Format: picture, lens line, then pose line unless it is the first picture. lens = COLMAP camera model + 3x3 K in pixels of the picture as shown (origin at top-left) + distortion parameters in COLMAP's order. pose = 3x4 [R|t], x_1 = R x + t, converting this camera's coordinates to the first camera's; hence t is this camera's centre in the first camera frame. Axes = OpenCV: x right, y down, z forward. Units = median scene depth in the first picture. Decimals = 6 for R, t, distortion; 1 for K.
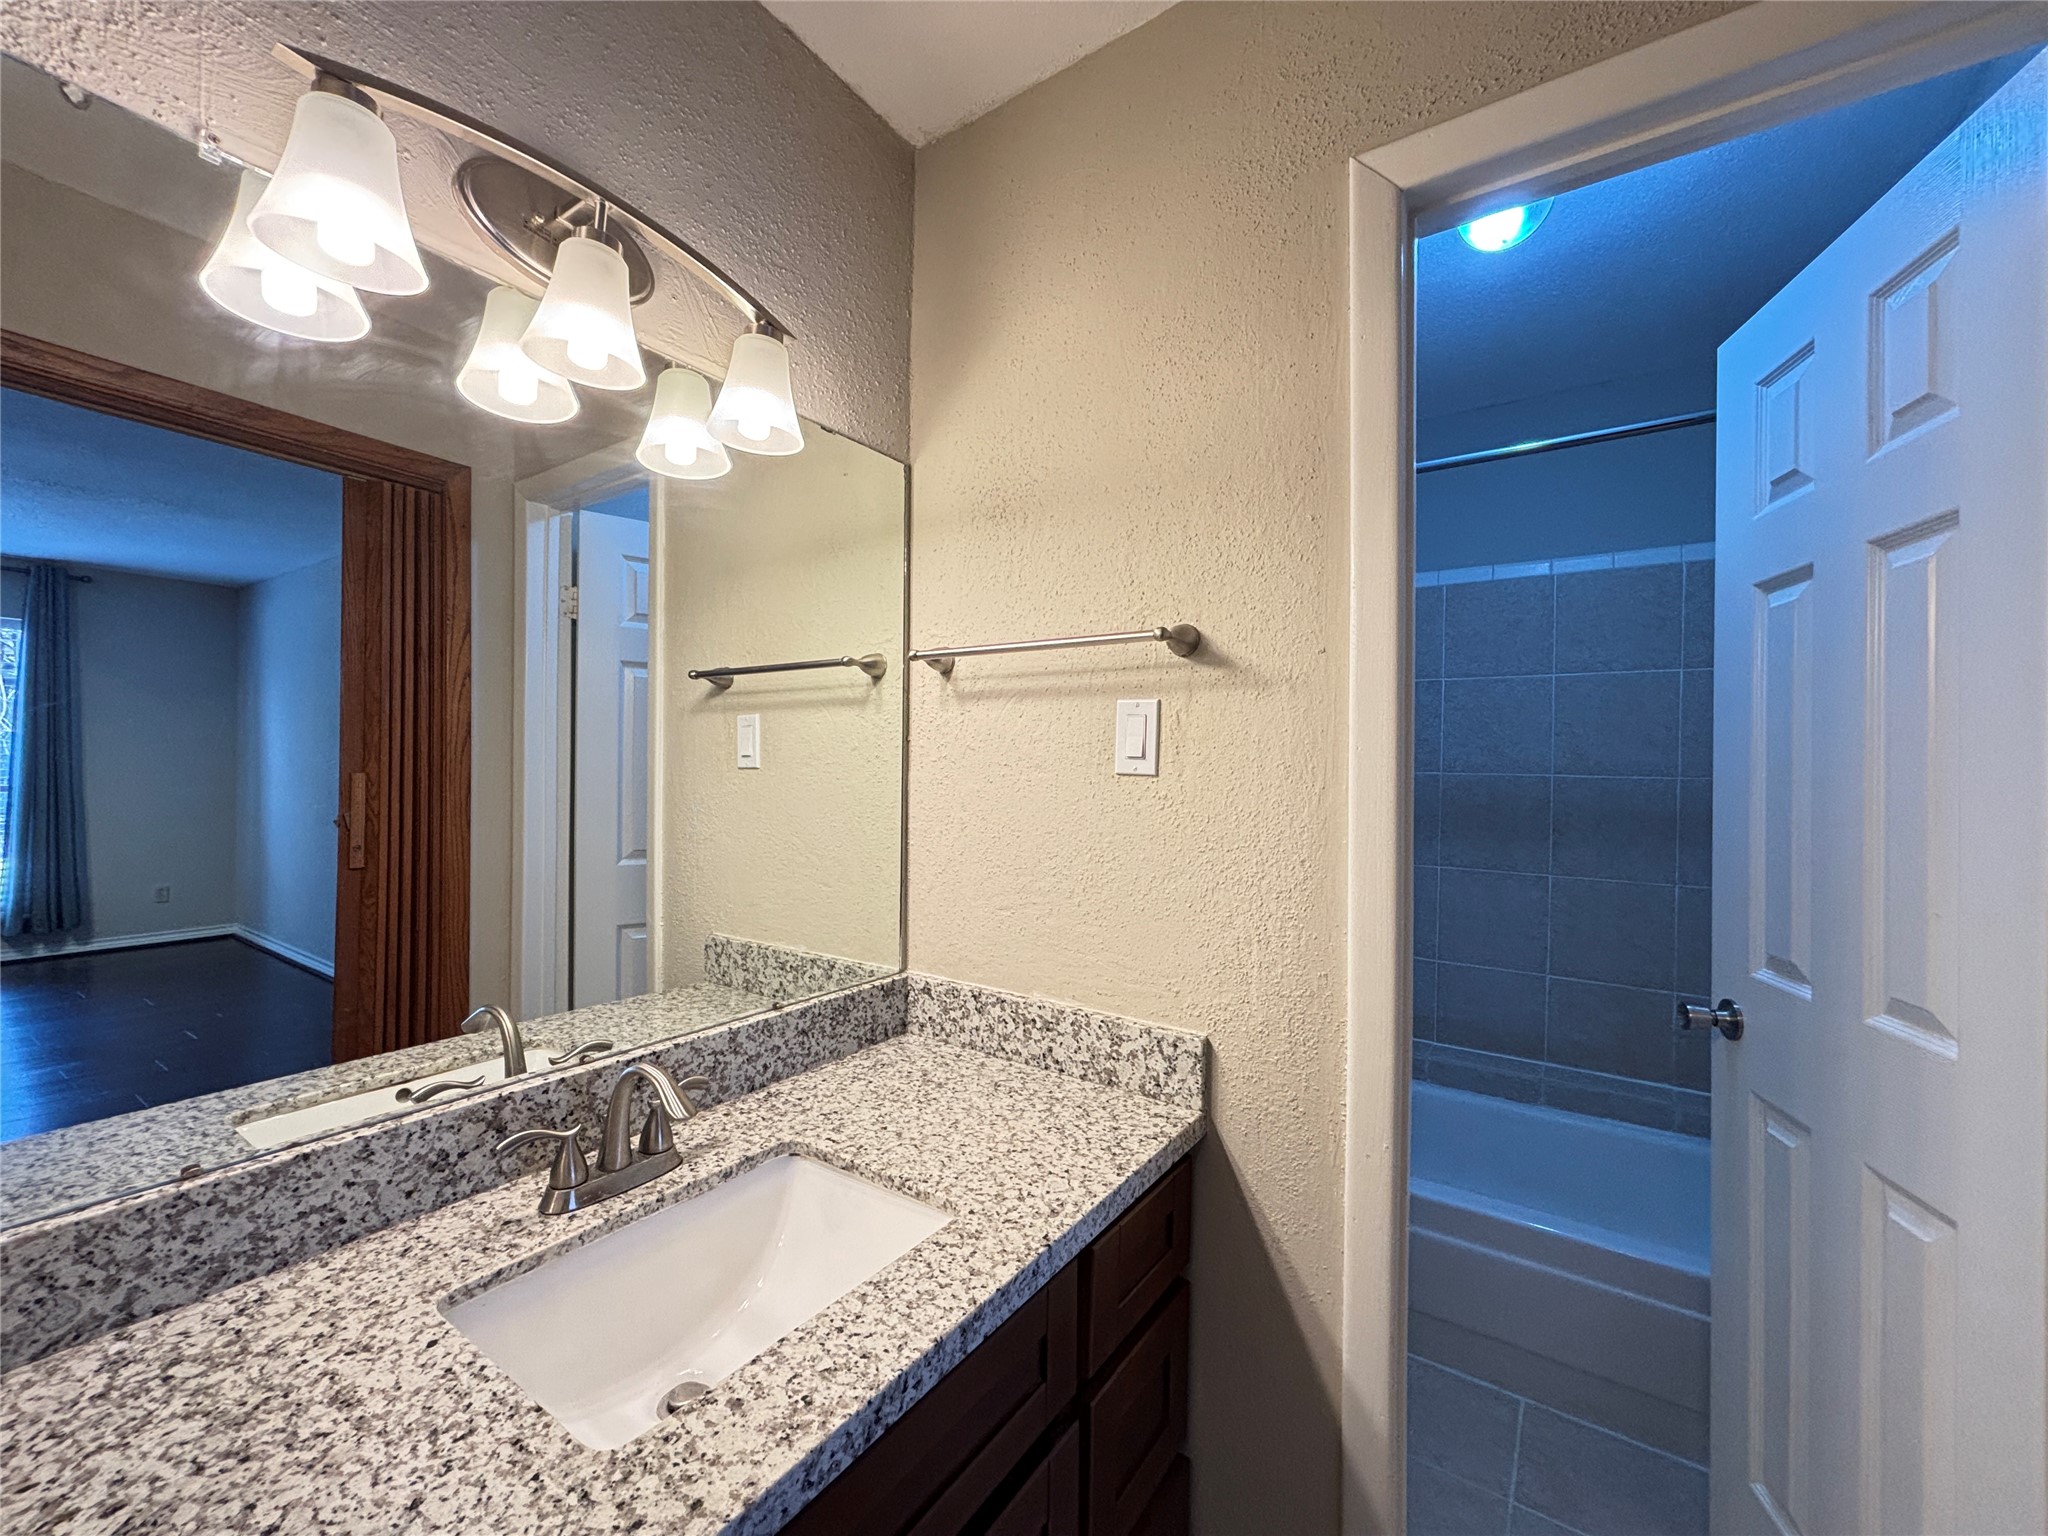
lens RADIAL K [[824.7, 0, 1026.6], [0, 824.7, 765.2], [0, 0, 1]] dist [-0.000140, 0.000662]
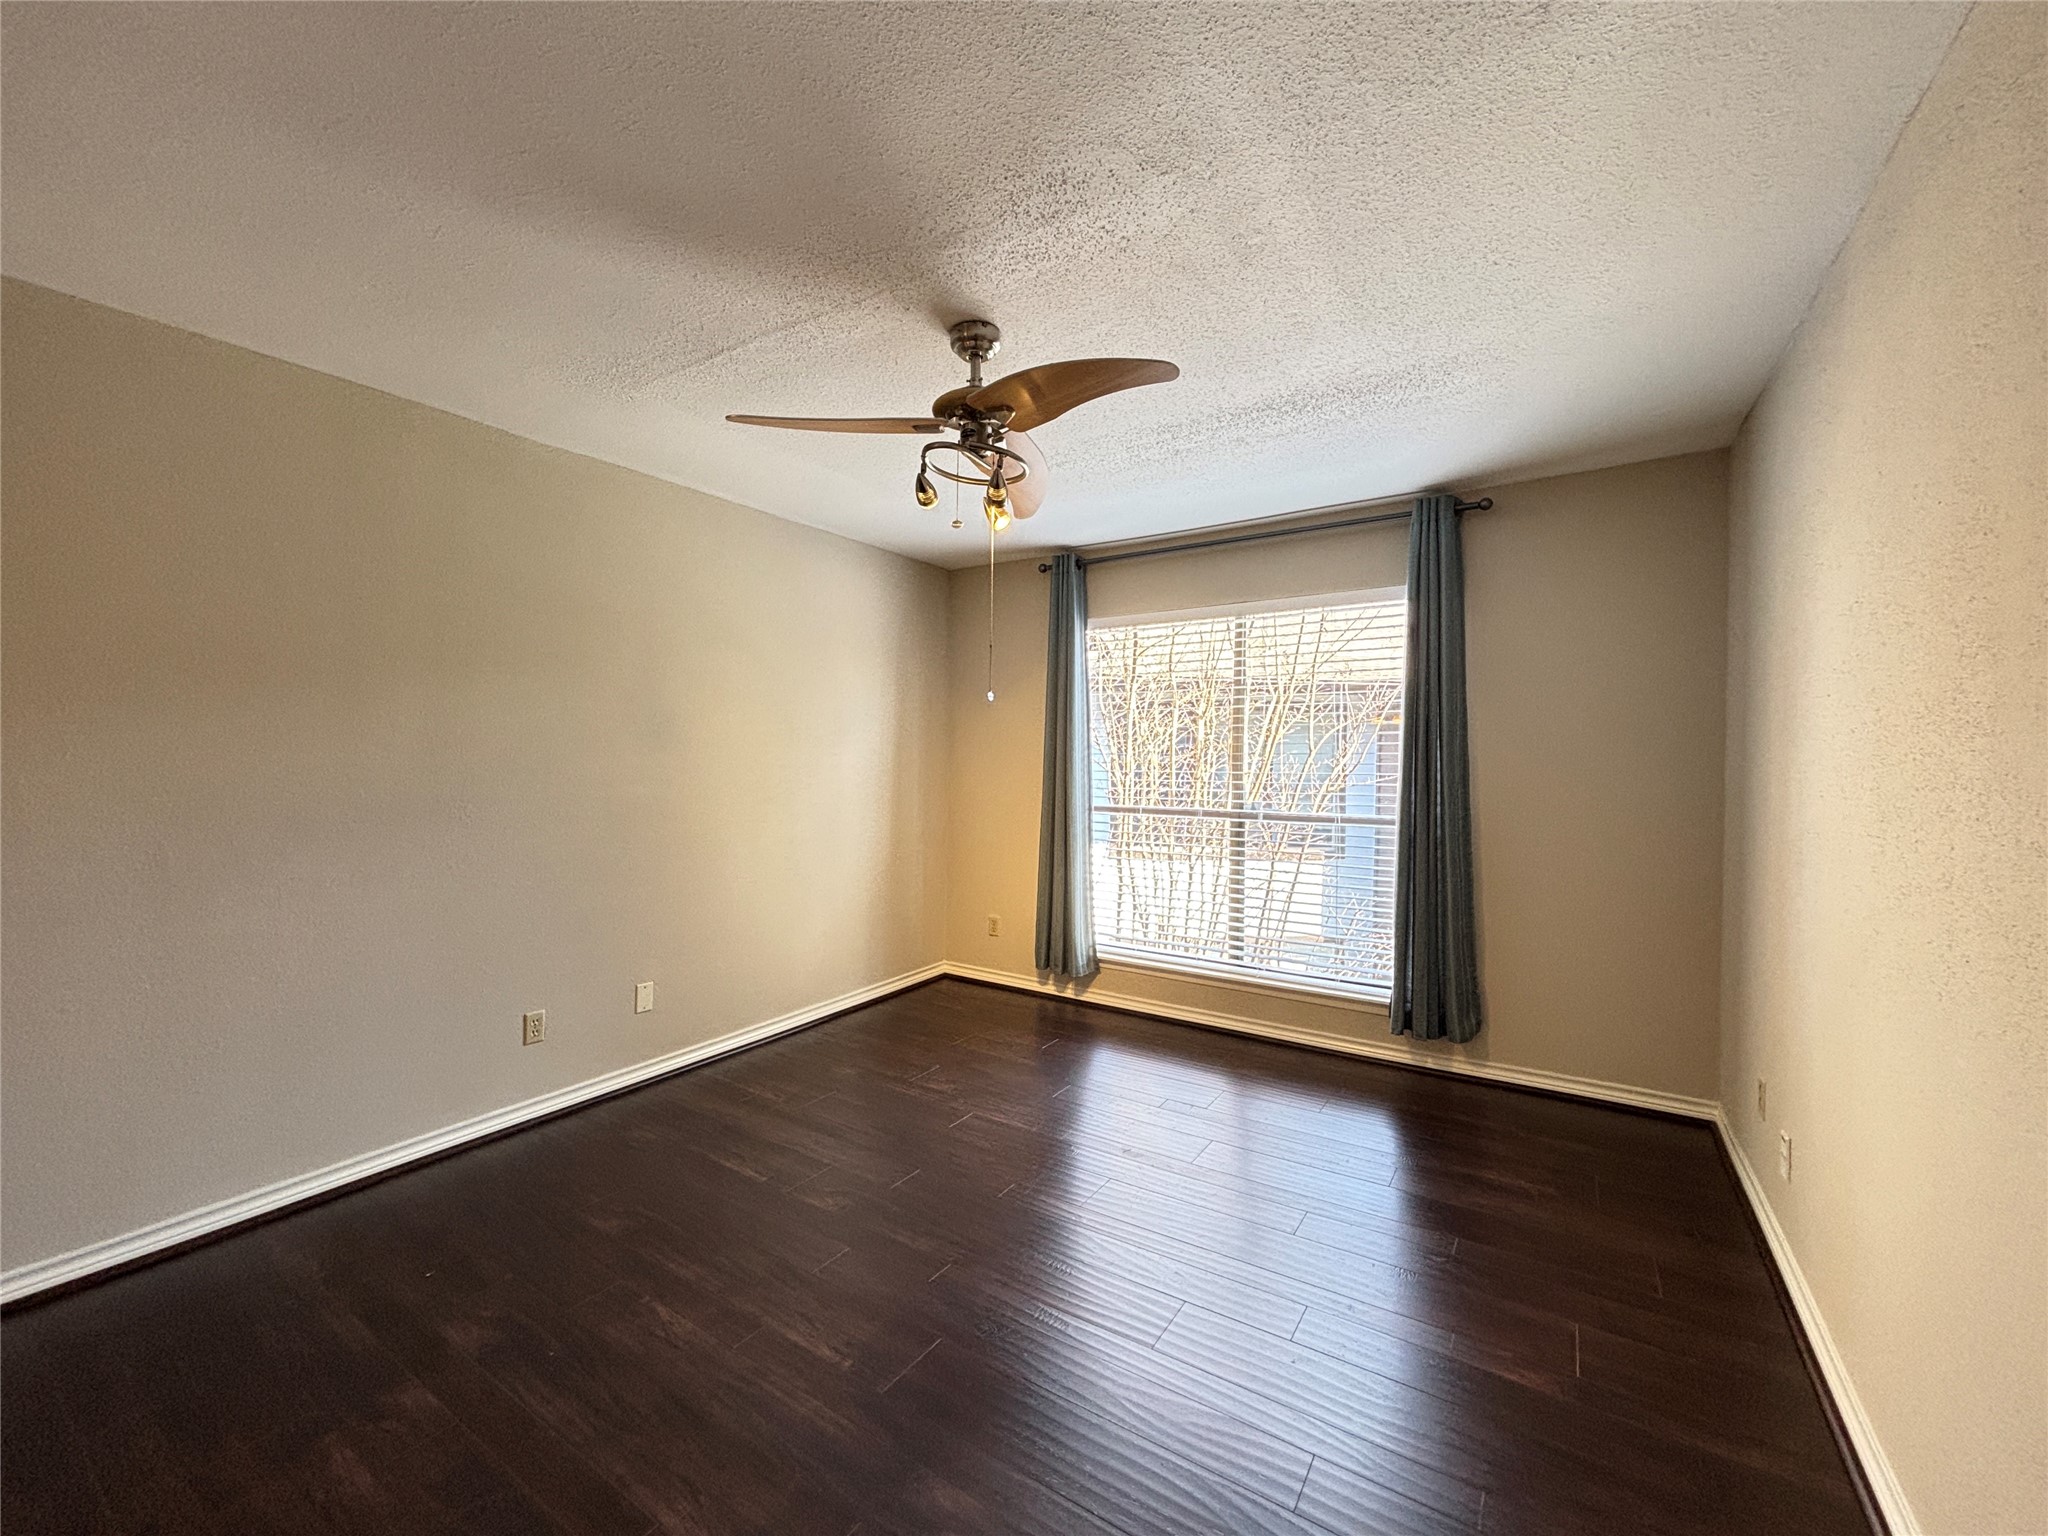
lens RADIAL K [[824.7, 0, 1022.0], [0, 824.7, 763.9], [0, 0, 1]] dist [-0.000140, 0.000662]
pose [[0.022467, -0.005038, -0.999735, -0.574746], [-0.006674, 0.999964, -0.005189, -0.012899], [0.999725, 0.006789, 0.022433, 0.712075]]
